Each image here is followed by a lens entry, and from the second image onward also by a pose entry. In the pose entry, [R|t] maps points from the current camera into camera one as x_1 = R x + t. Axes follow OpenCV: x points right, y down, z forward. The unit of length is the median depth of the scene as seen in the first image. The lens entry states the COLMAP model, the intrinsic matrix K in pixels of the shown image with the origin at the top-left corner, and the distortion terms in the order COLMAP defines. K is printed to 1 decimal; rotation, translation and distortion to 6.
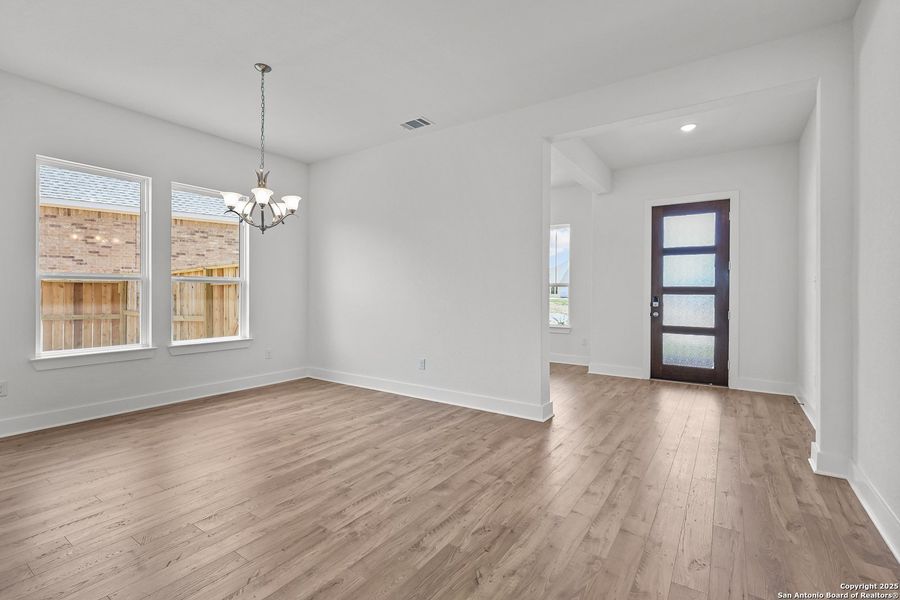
lens RADIAL K [[412.6, 0, 450.5], [0, 412.6, 292.8], [0, 0, 1]] dist [-0.000302, 0.000263]
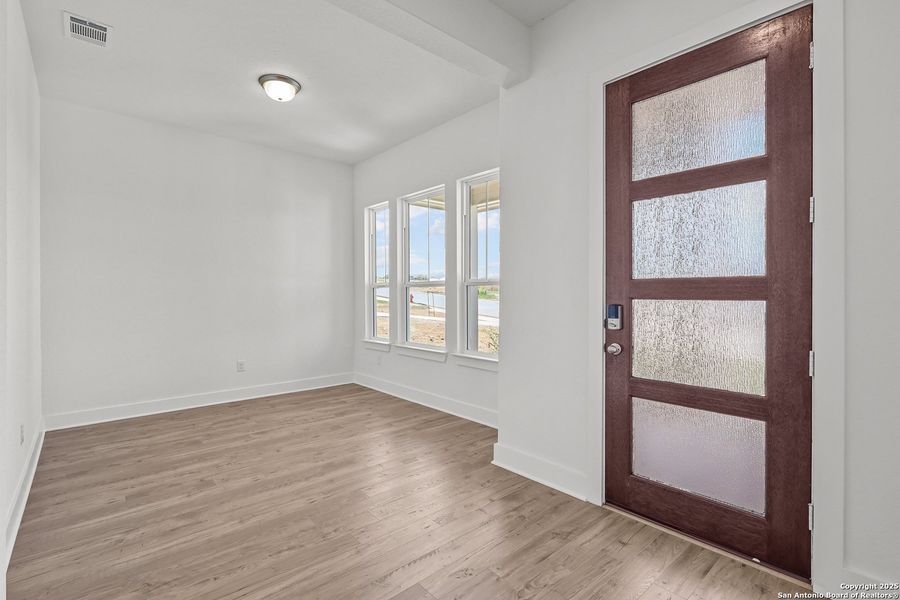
lens RADIAL K [[412.6, 0, 450.5], [0, 412.6, 295.6], [0, 0, 1]] dist [-0.000302, 0.000263]
pose [[0.966878, -0.005141, -0.255189, 0.447406], [0.006540, 0.999968, 0.004631, -0.002580], [0.255157, -0.006147, 0.966880, 0.570139]]
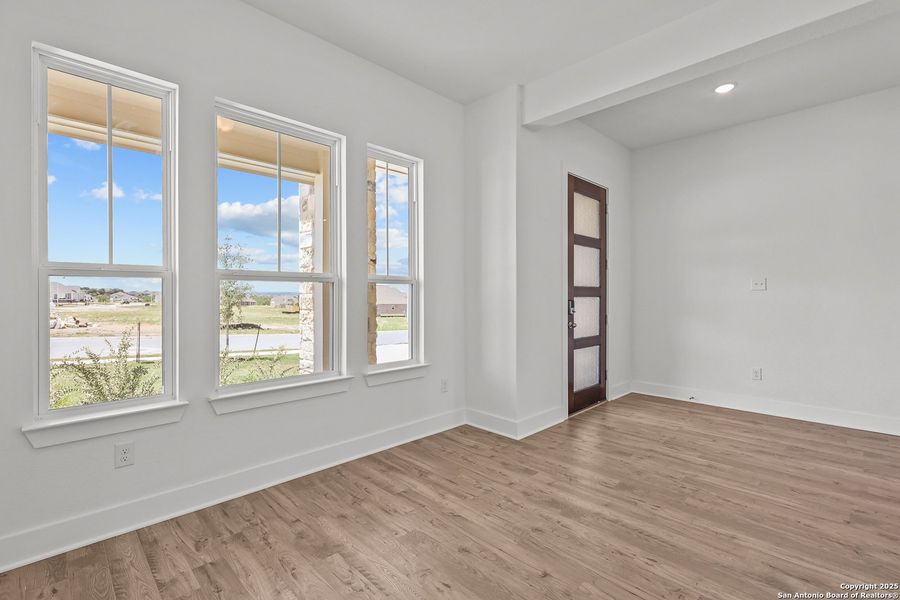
lens RADIAL K [[412.6, 0, 443.3], [0, 412.6, 295.1], [0, 0, 1]] dist [-0.000302, 0.000263]
pose [[0.213997, -0.002452, 0.976831, -0.254052], [-0.000669, 0.999996, 0.002656, -0.001484], [-0.976834, -0.001222, 0.213994, 1.068535]]
